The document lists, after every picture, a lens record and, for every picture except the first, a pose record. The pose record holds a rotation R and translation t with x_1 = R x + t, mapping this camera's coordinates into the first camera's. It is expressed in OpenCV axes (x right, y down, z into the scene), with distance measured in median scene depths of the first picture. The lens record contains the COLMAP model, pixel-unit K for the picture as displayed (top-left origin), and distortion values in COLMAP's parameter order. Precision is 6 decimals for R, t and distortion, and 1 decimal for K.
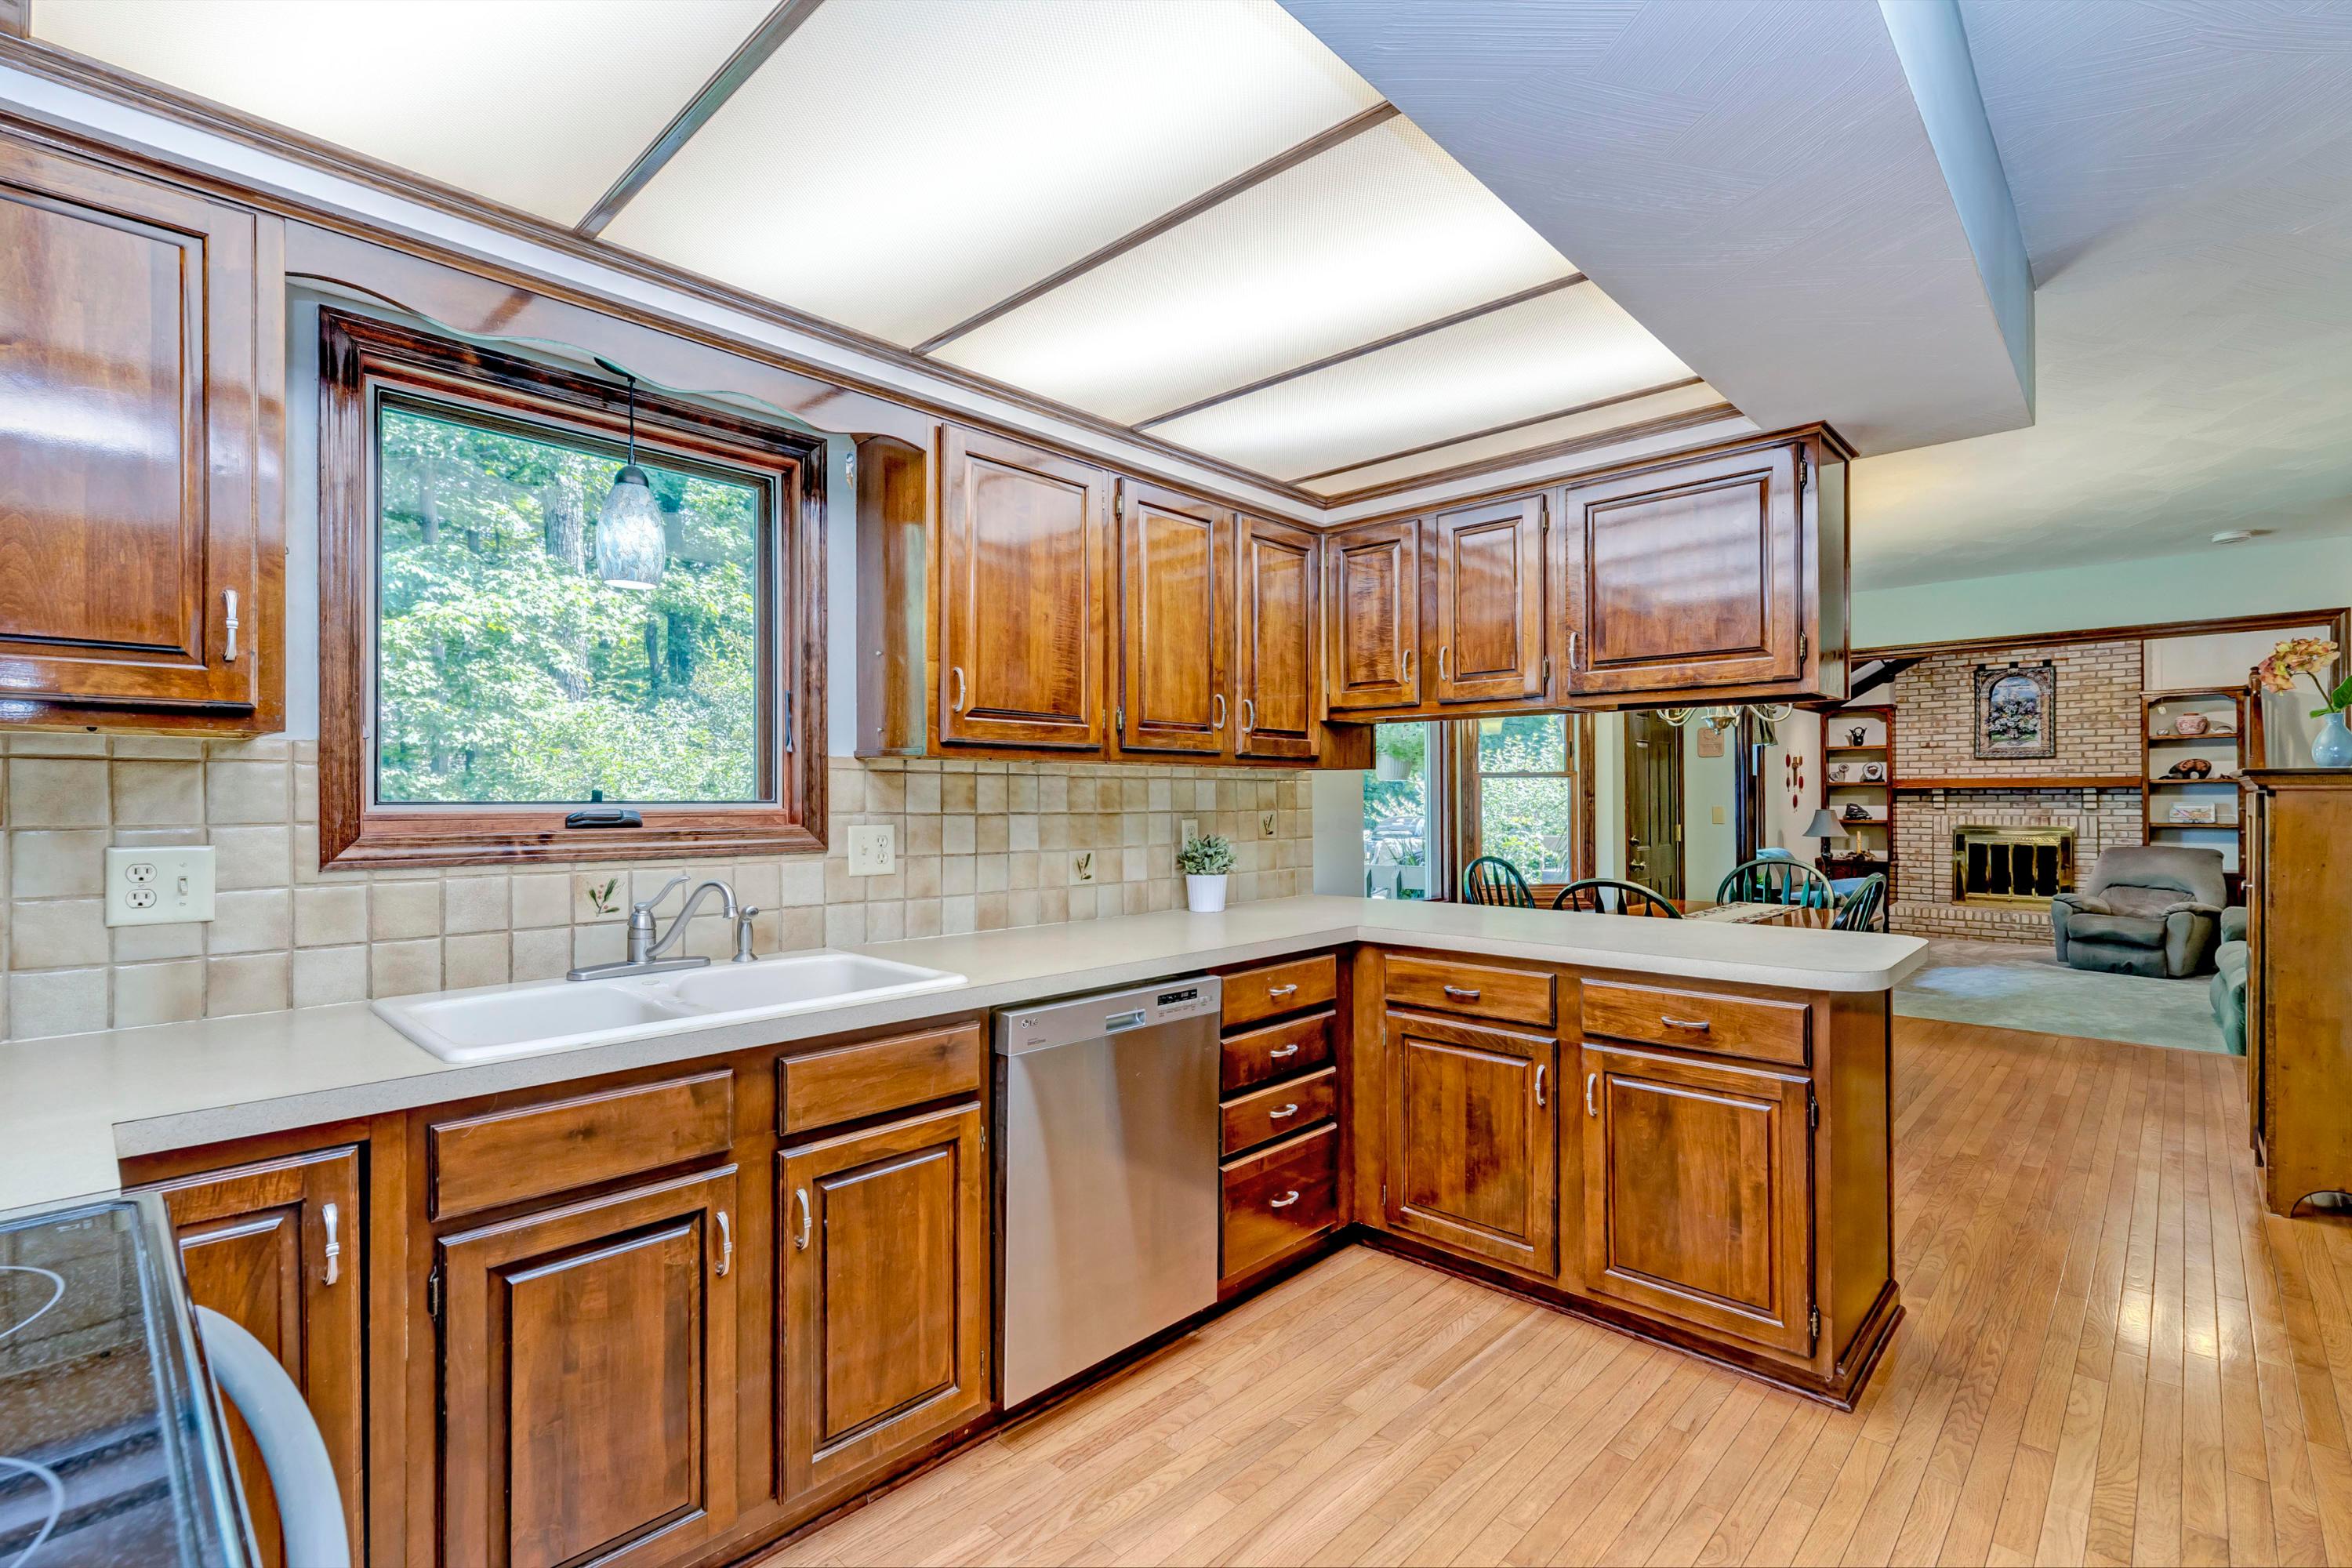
lens RADIAL K [[1097.5, 0, 1192.5], [0, 1097.5, 795.4], [0, 0, 1]] dist [0.001329, -0.001234]
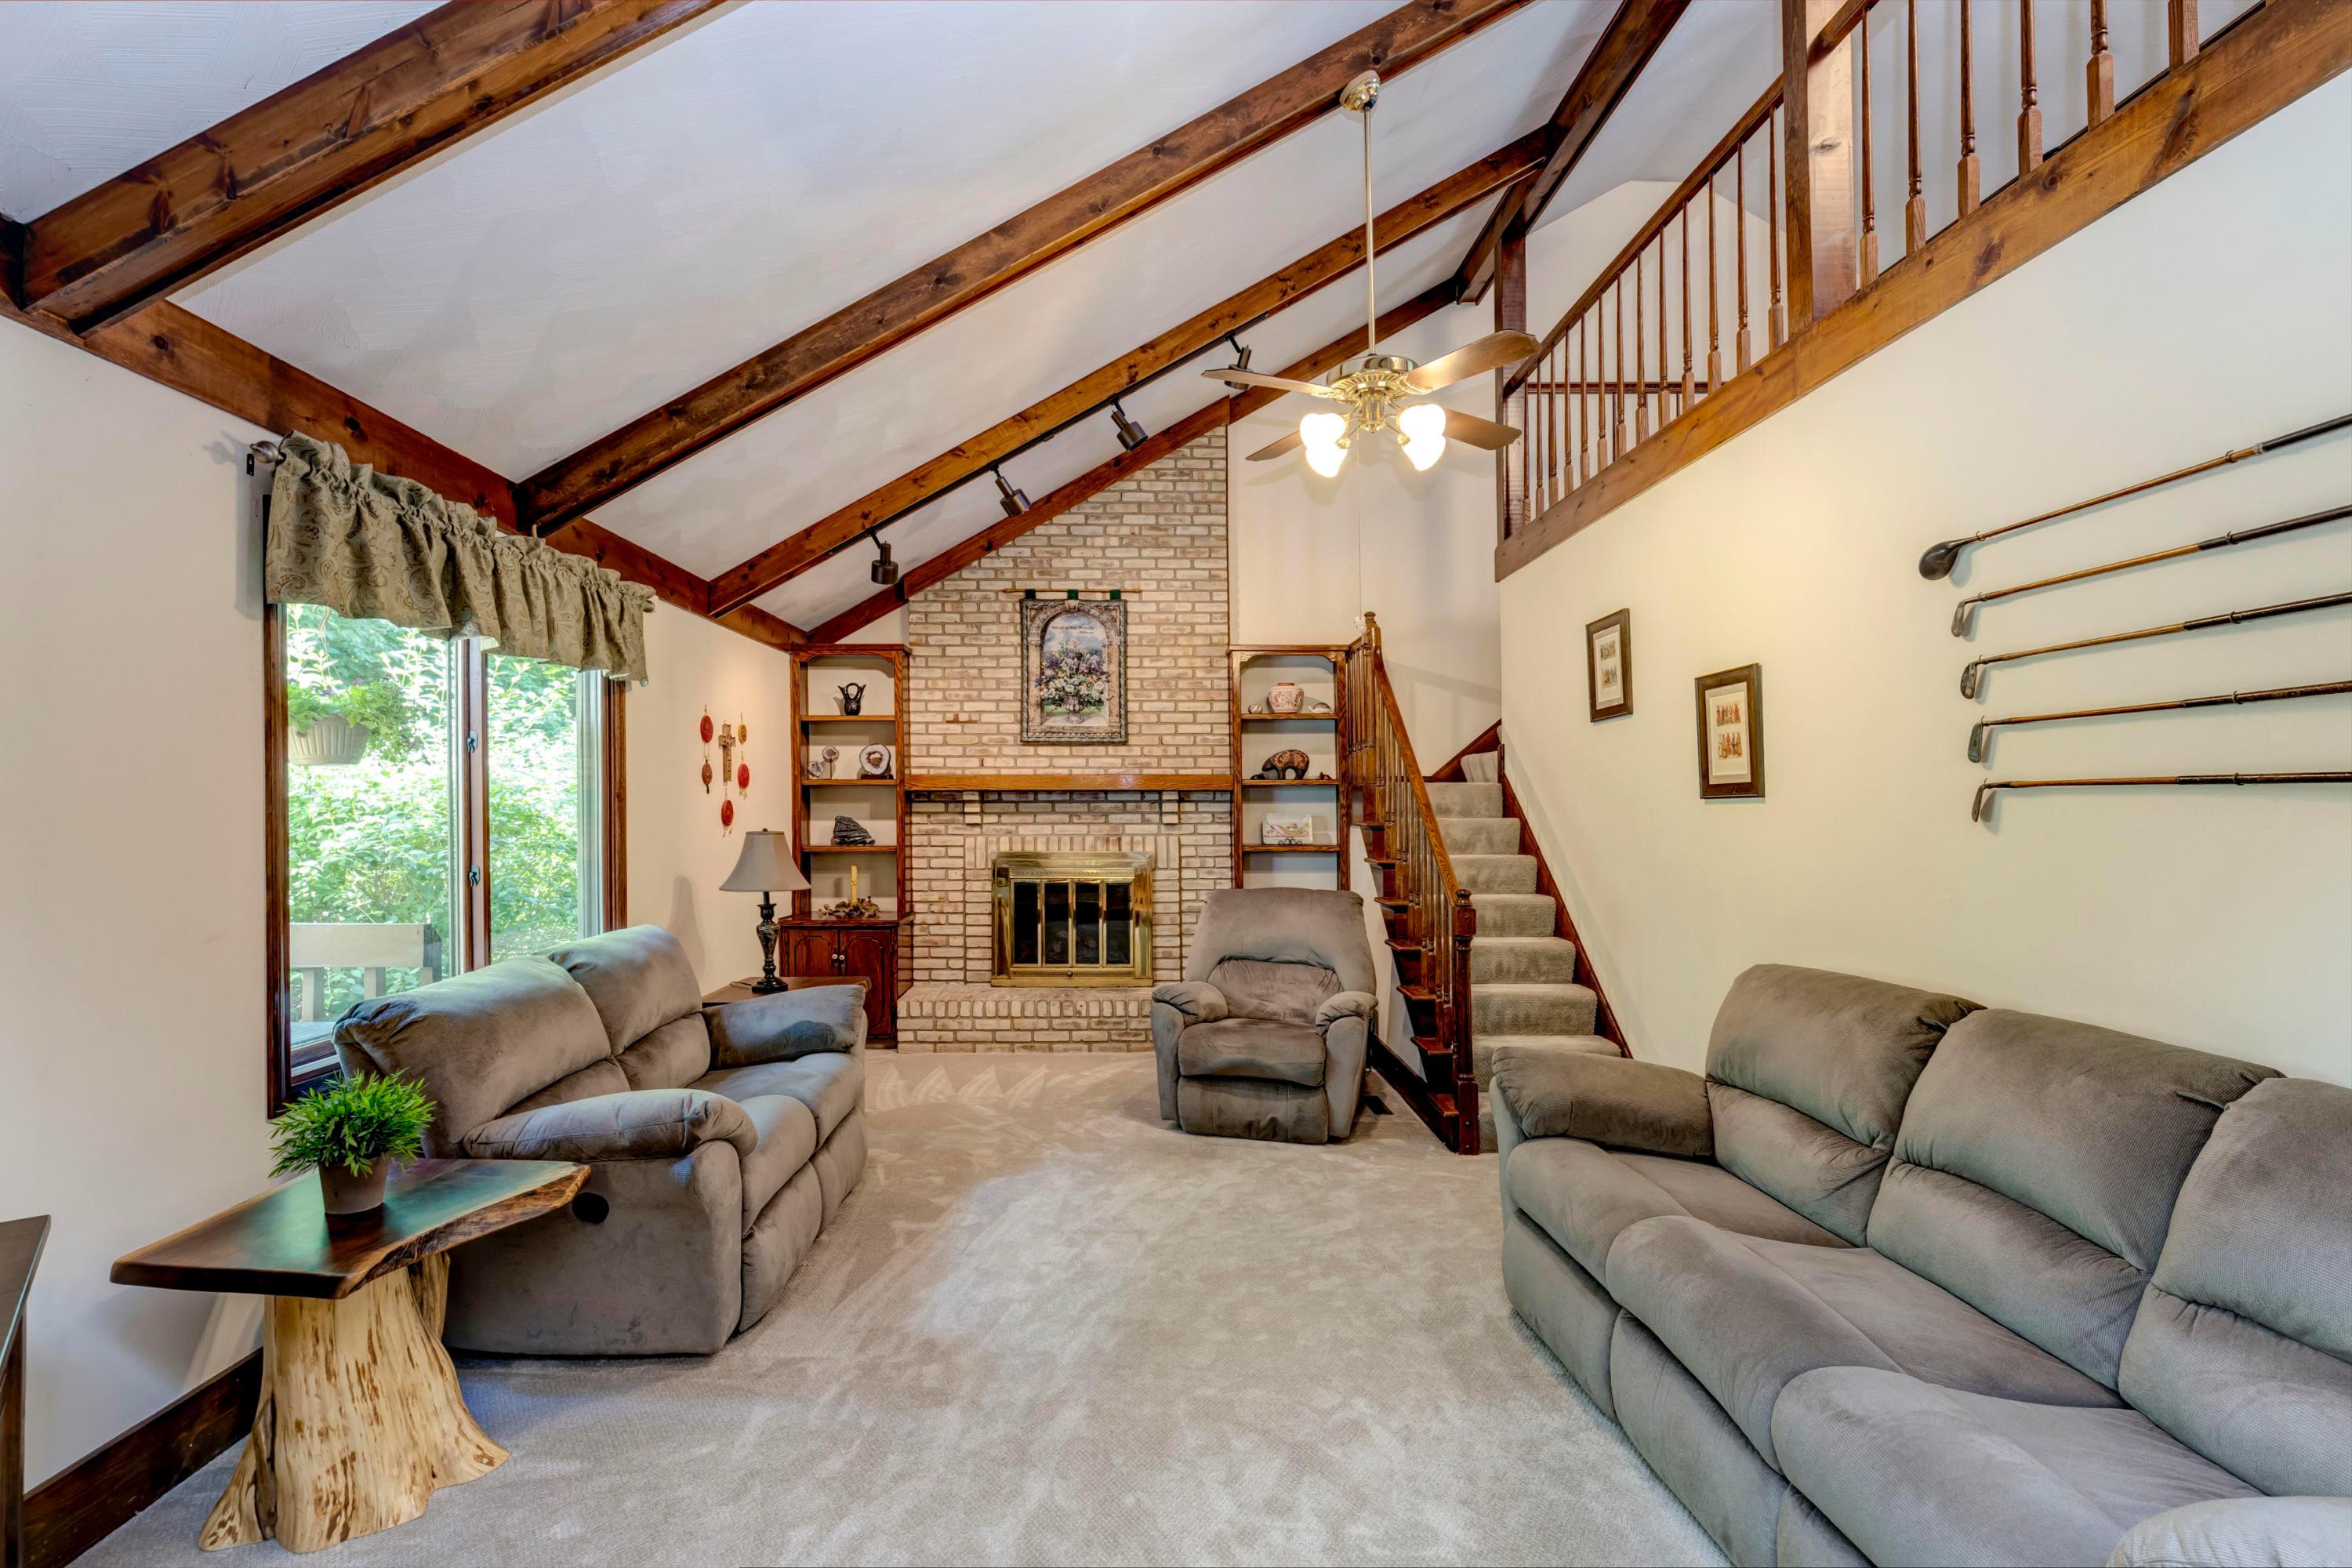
lens RADIAL K [[975.2, 0, 1192.5], [0, 975.2, 833.9], [0, 0, 1]] dist [-0.001186, -0.000679]
pose [[0.691753, -0.018728, 0.721892, 0.409021], [-0.002489, 0.999596, 0.028318, 0.001855], [-0.722130, -0.021386, 0.691426, 0.589266]]
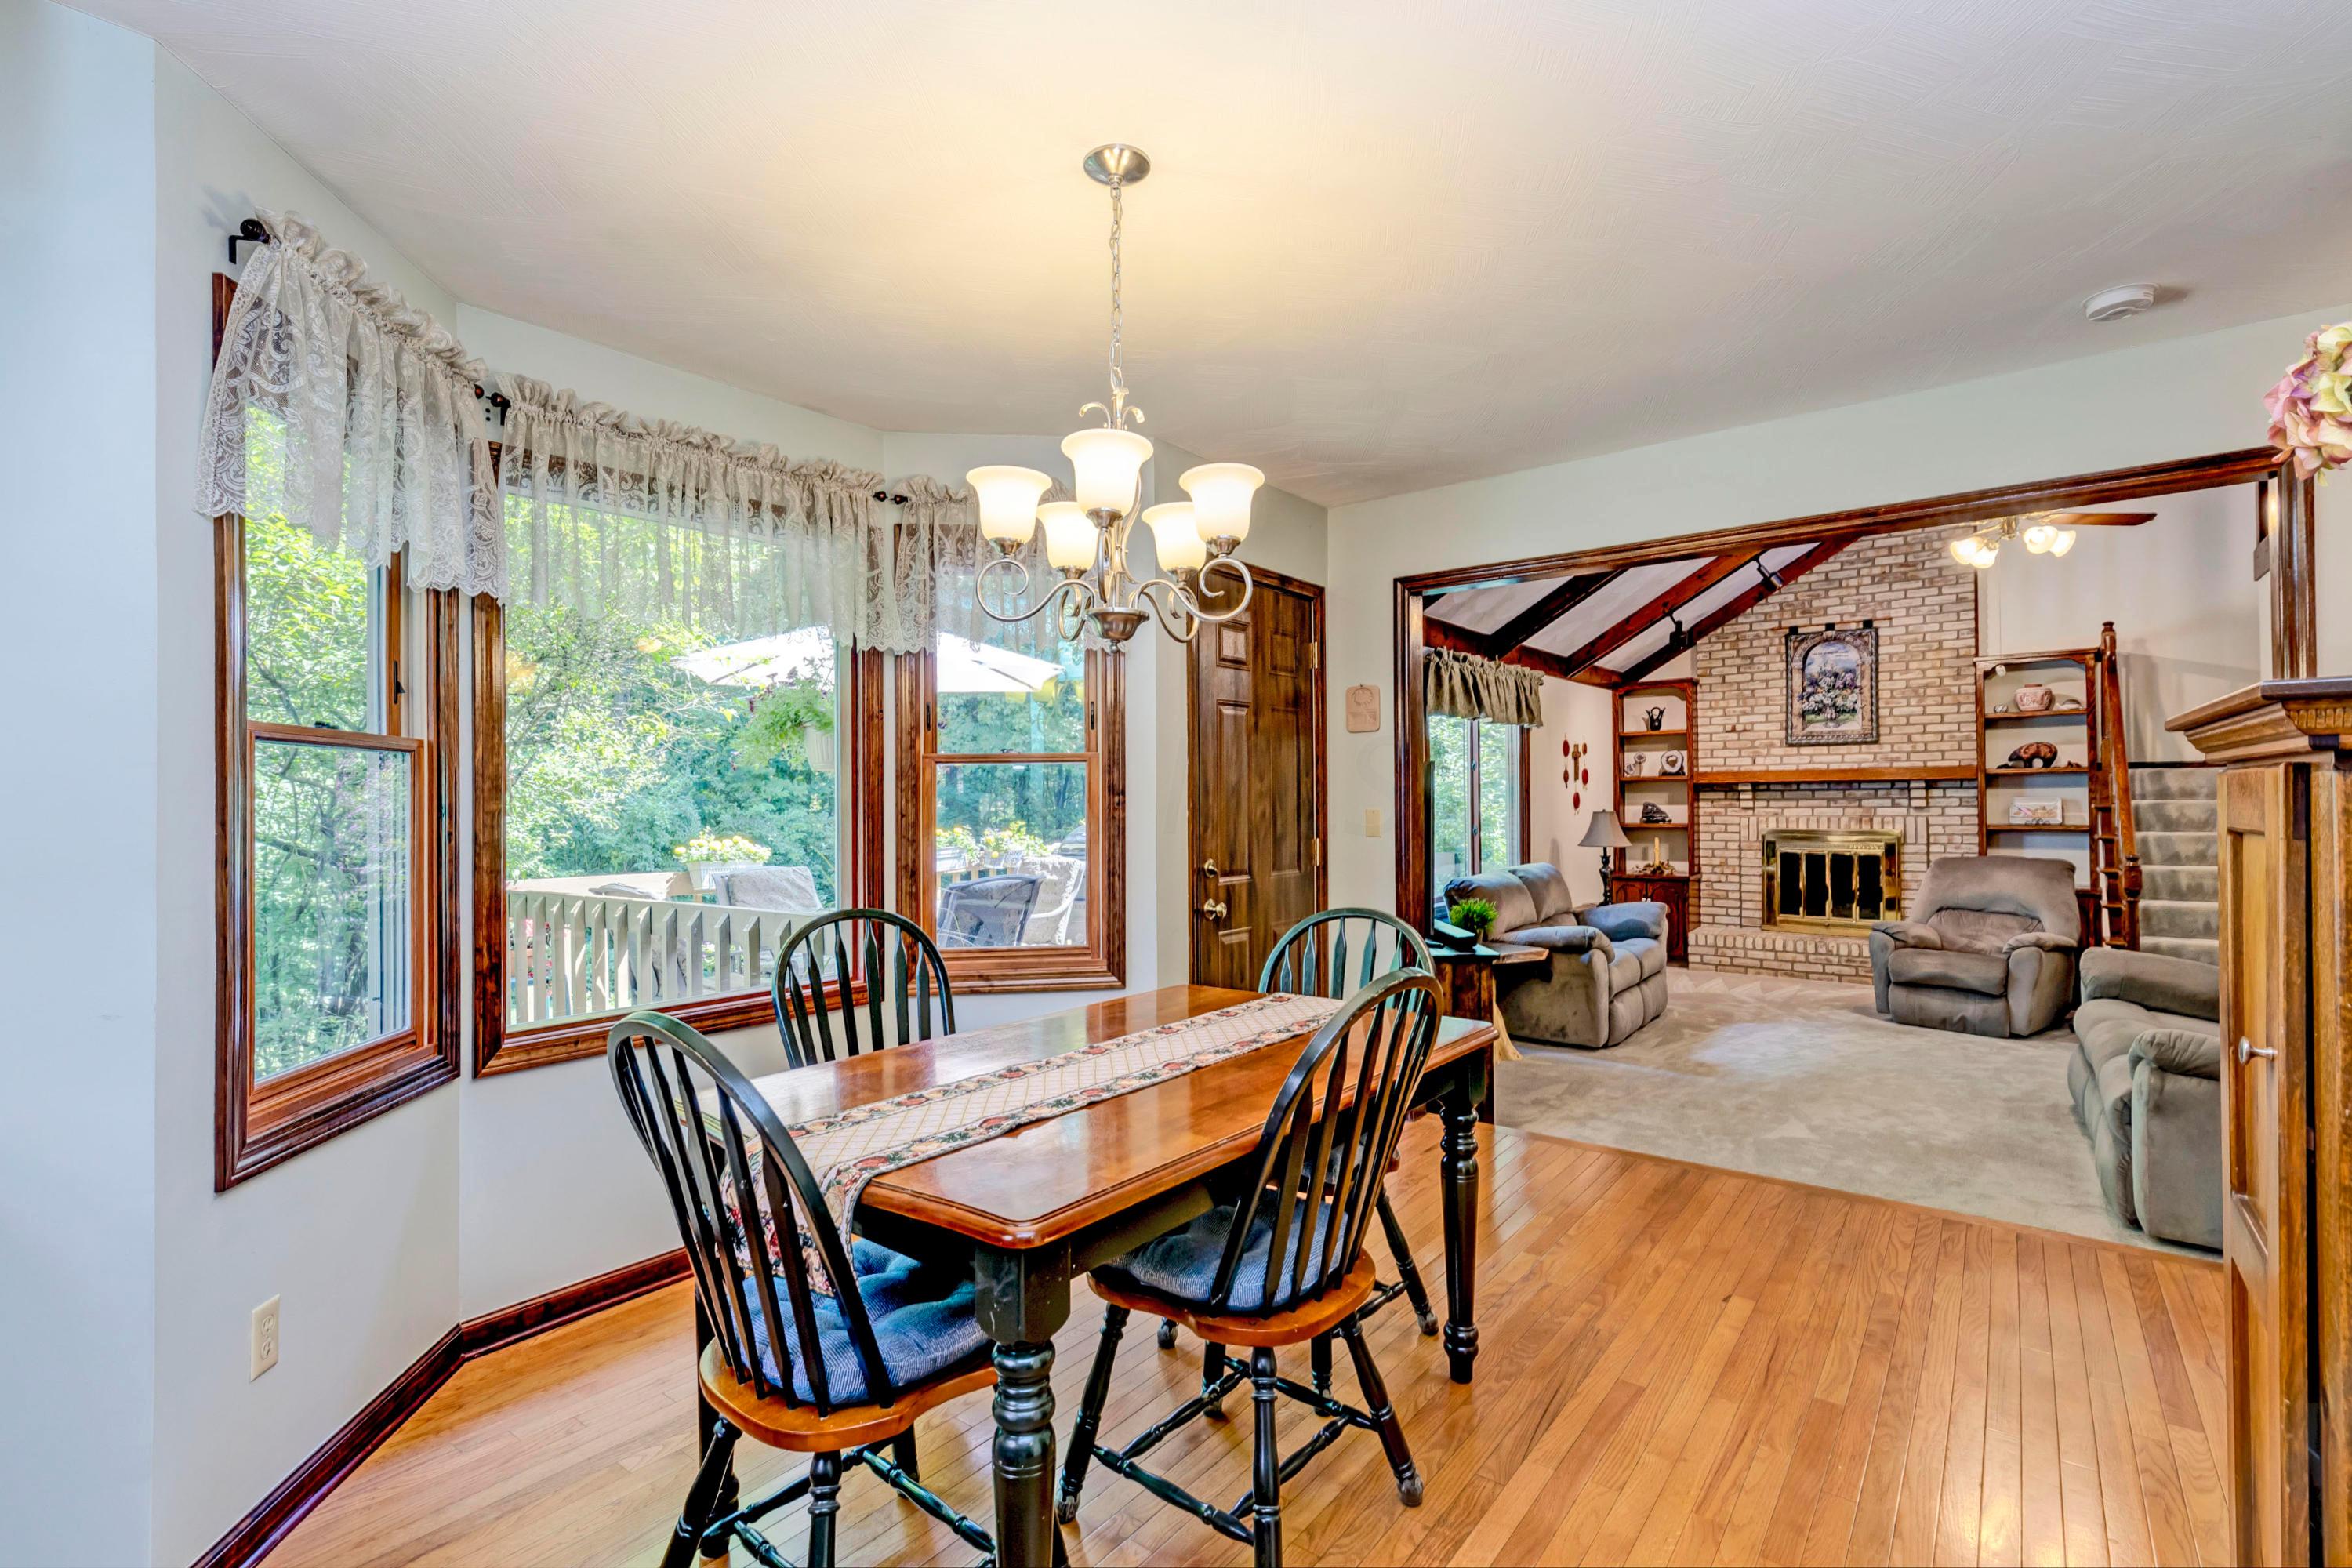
lens RADIAL K [[1097.5, 0, 1259.5], [0, 1097.5, 795.3], [0, 0, 1]] dist [0.001329, -0.001234]
pose [[0.991204, -0.007170, 0.132151, 0.243085], [0.007651, 0.999966, -0.003131, 0.002602], [-0.132124, 0.004115, 0.991225, 0.279292]]
